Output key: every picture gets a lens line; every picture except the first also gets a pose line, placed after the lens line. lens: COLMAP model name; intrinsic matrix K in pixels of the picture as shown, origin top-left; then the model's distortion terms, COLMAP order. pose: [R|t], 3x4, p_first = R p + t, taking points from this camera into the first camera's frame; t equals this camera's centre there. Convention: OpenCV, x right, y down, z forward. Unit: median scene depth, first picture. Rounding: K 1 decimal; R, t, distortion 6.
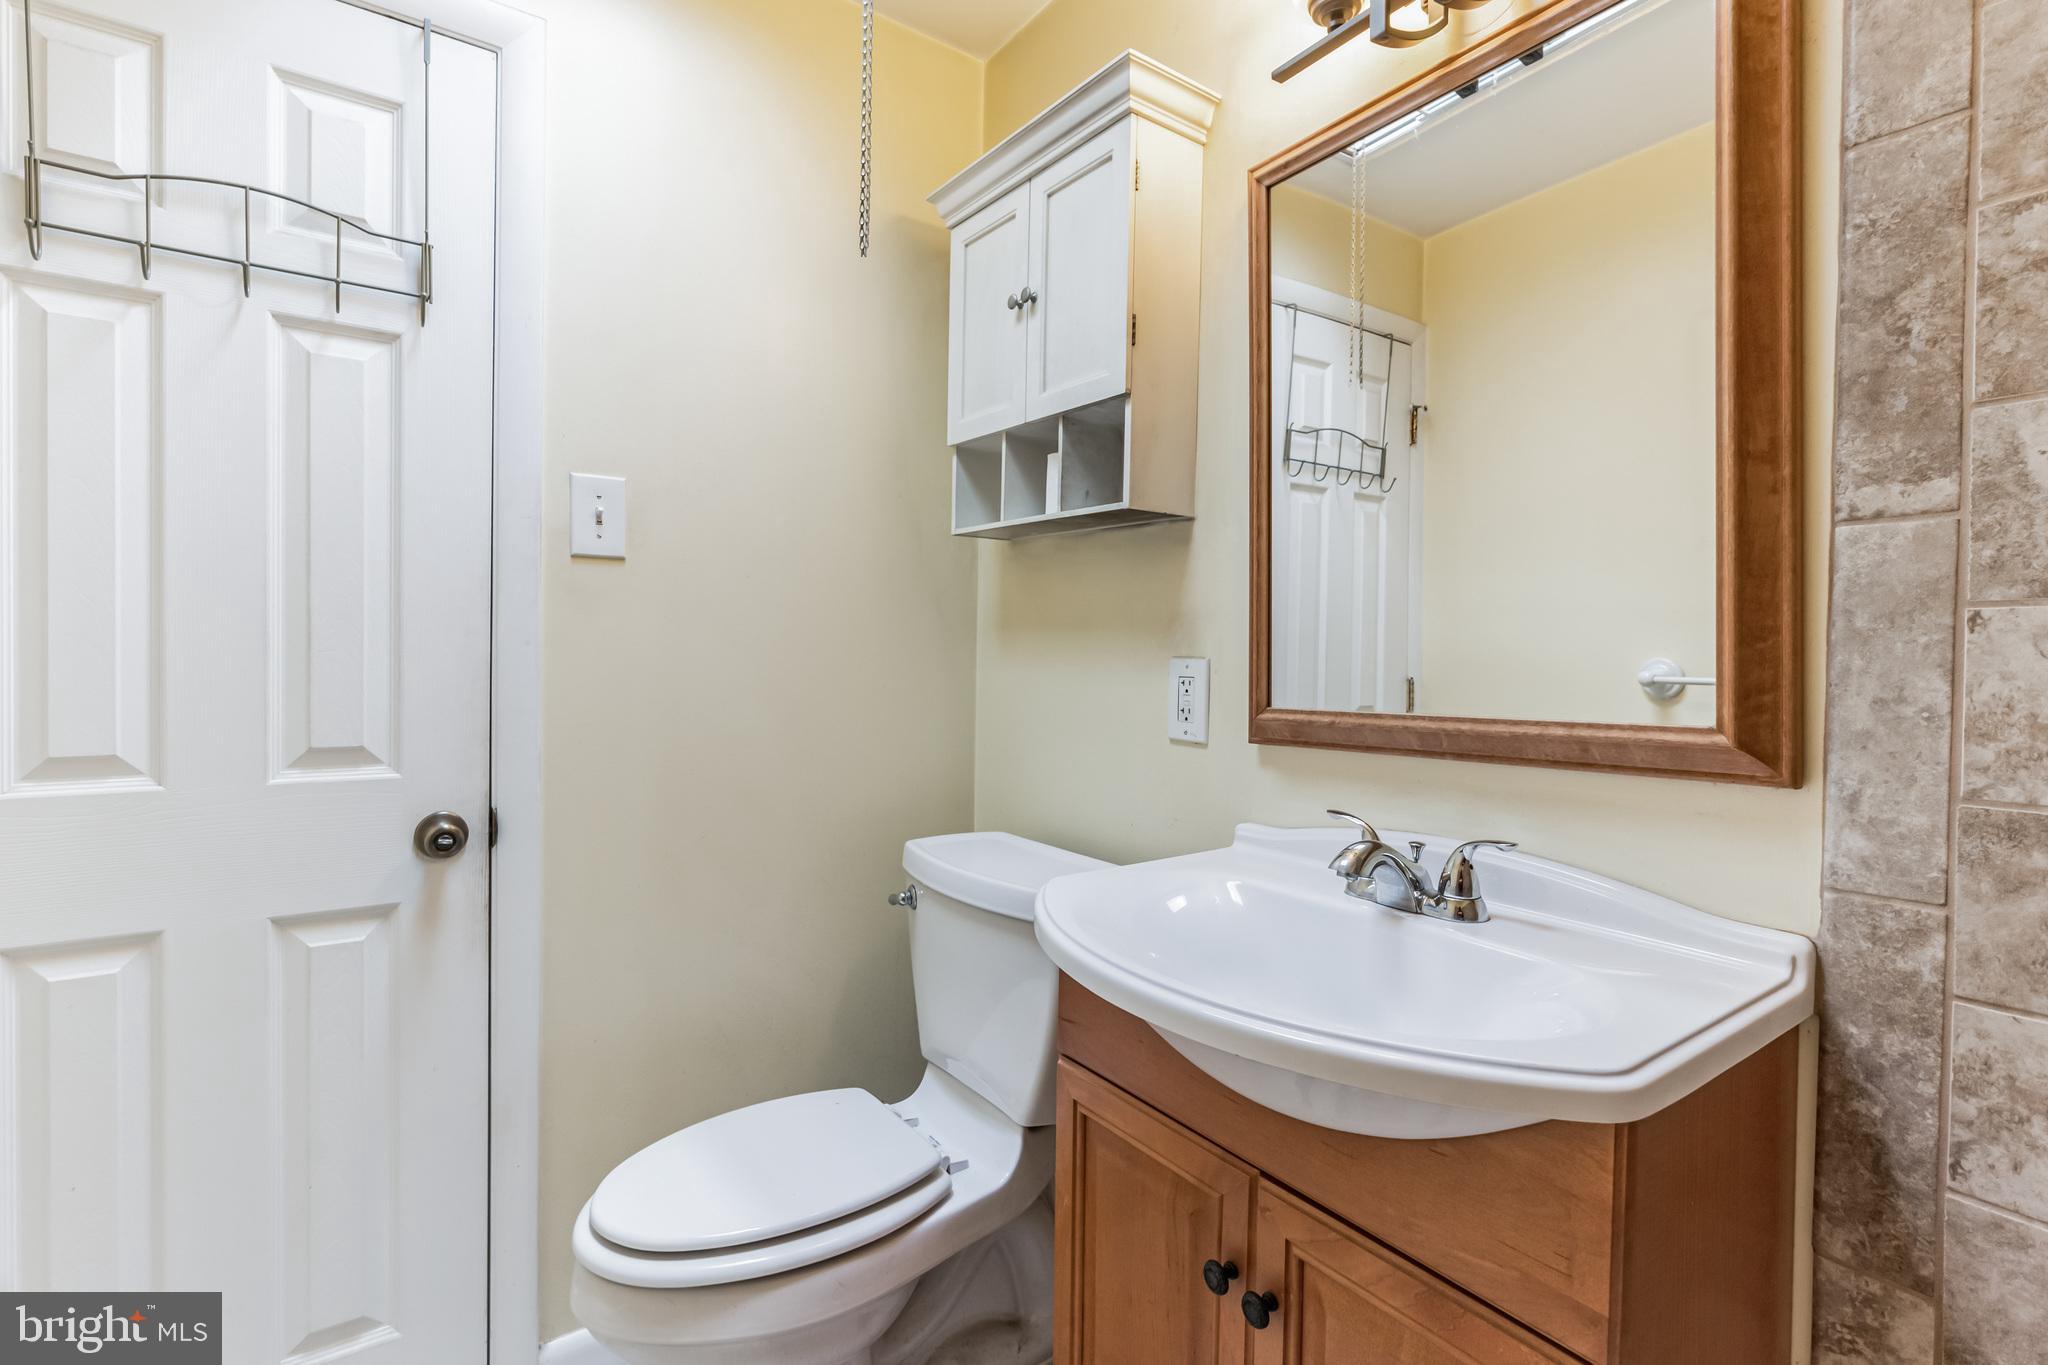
lens RADIAL K [[956.0, 0, 1023.1], [0, 956.0, 643.1], [0, 0, 1]] dist [-0.000947, 0.000907]
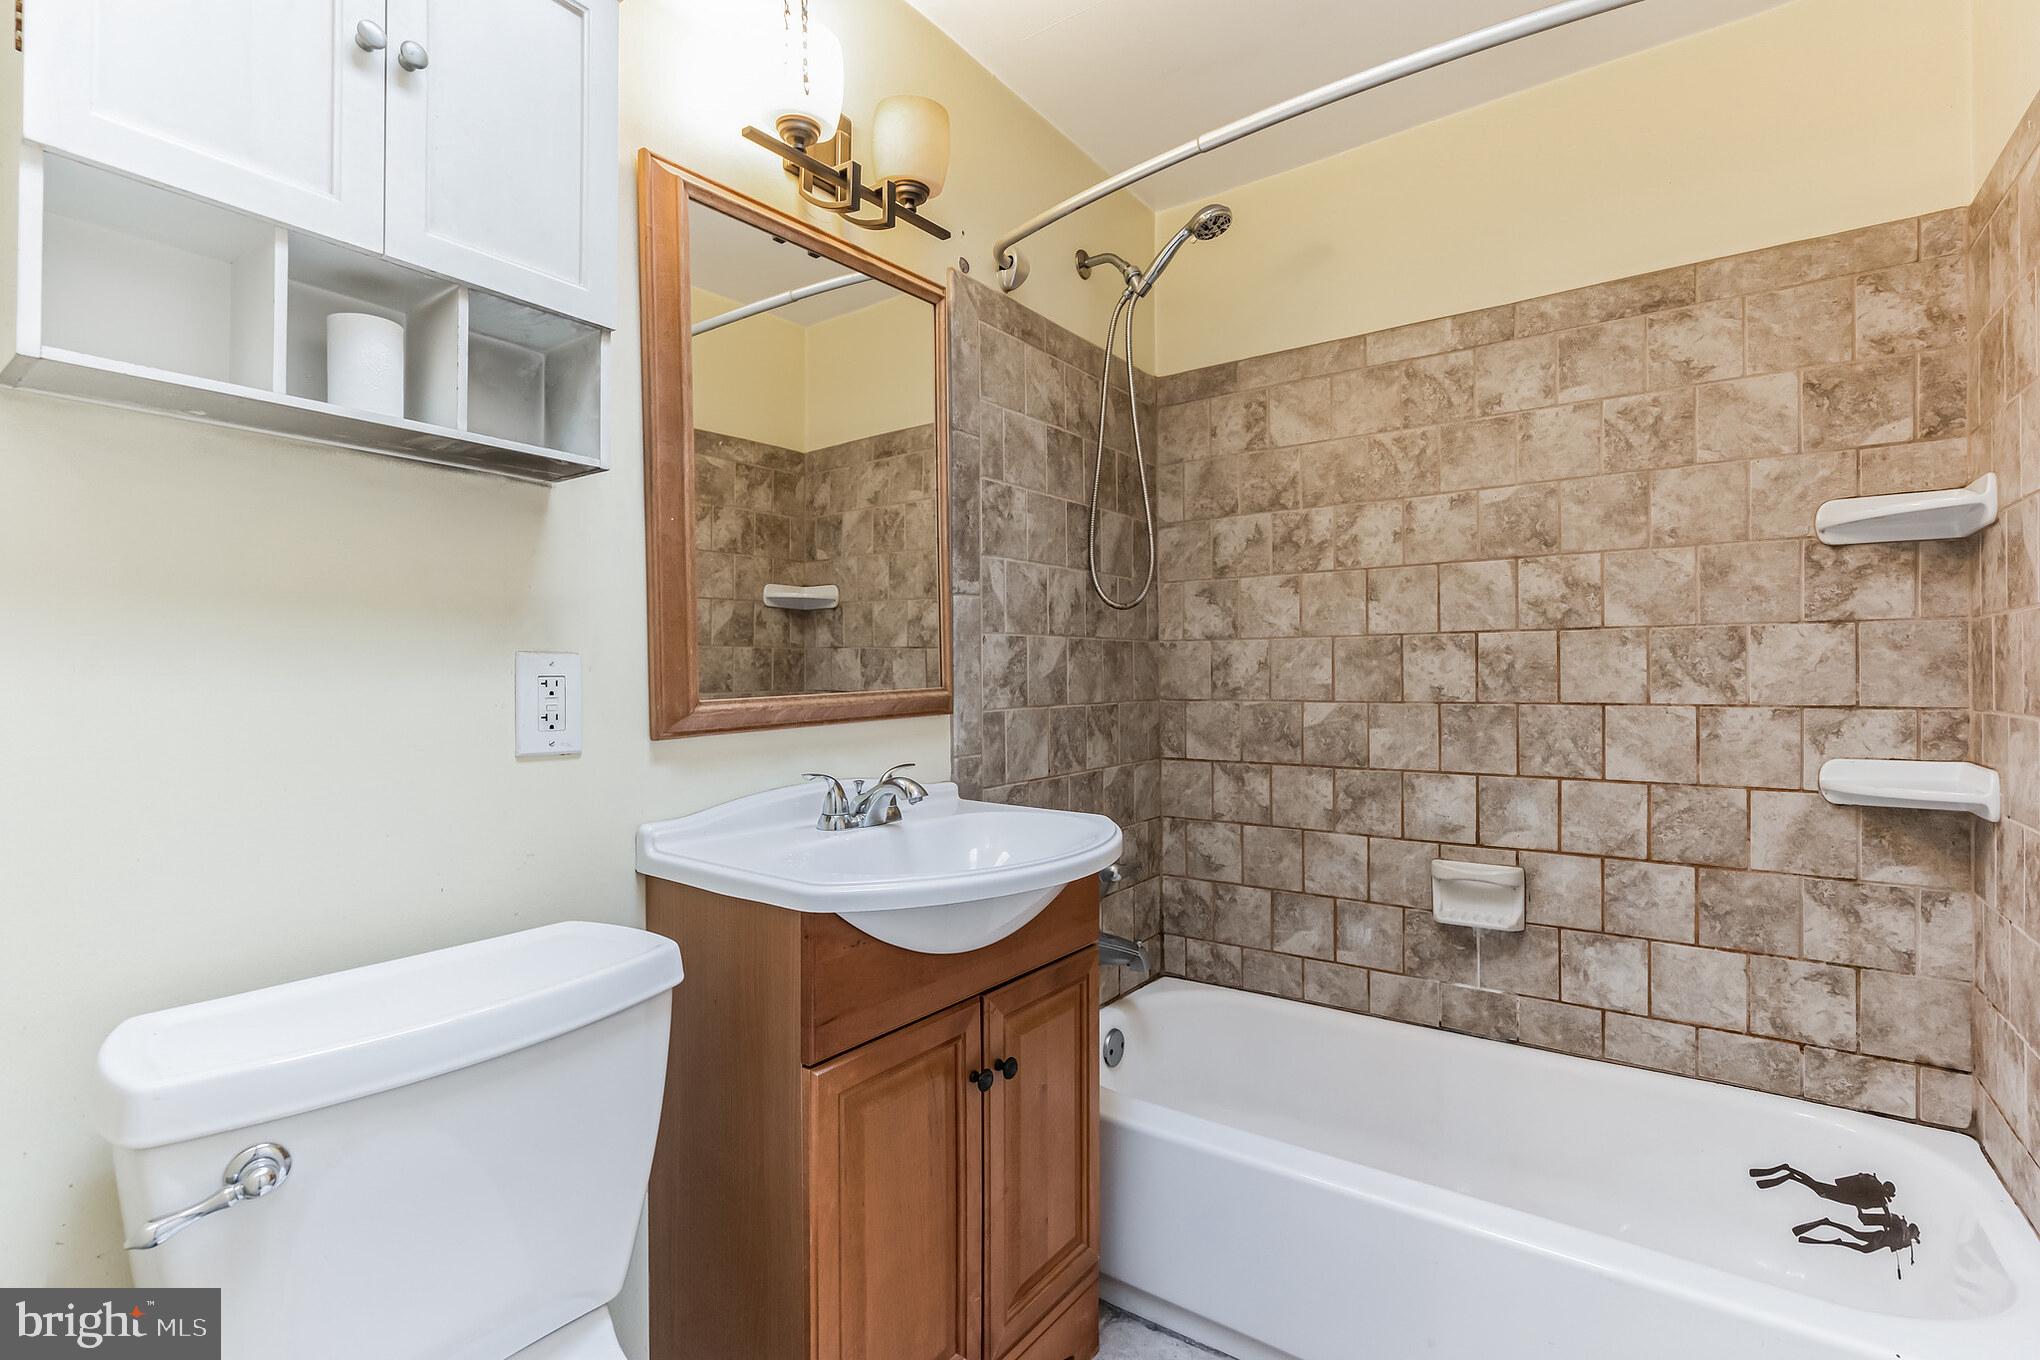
lens RADIAL K [[931.1, 0, 1023.5], [0, 931.1, 669.9], [0, 0, 1]] dist [-0.015282, 0.006272]
pose [[-0.324451, 0.005333, 0.945887, -1.292337], [0.004391, 0.999982, -0.004132, 0.063821], [-0.945892, 0.002812, -0.324469, 1.583103]]
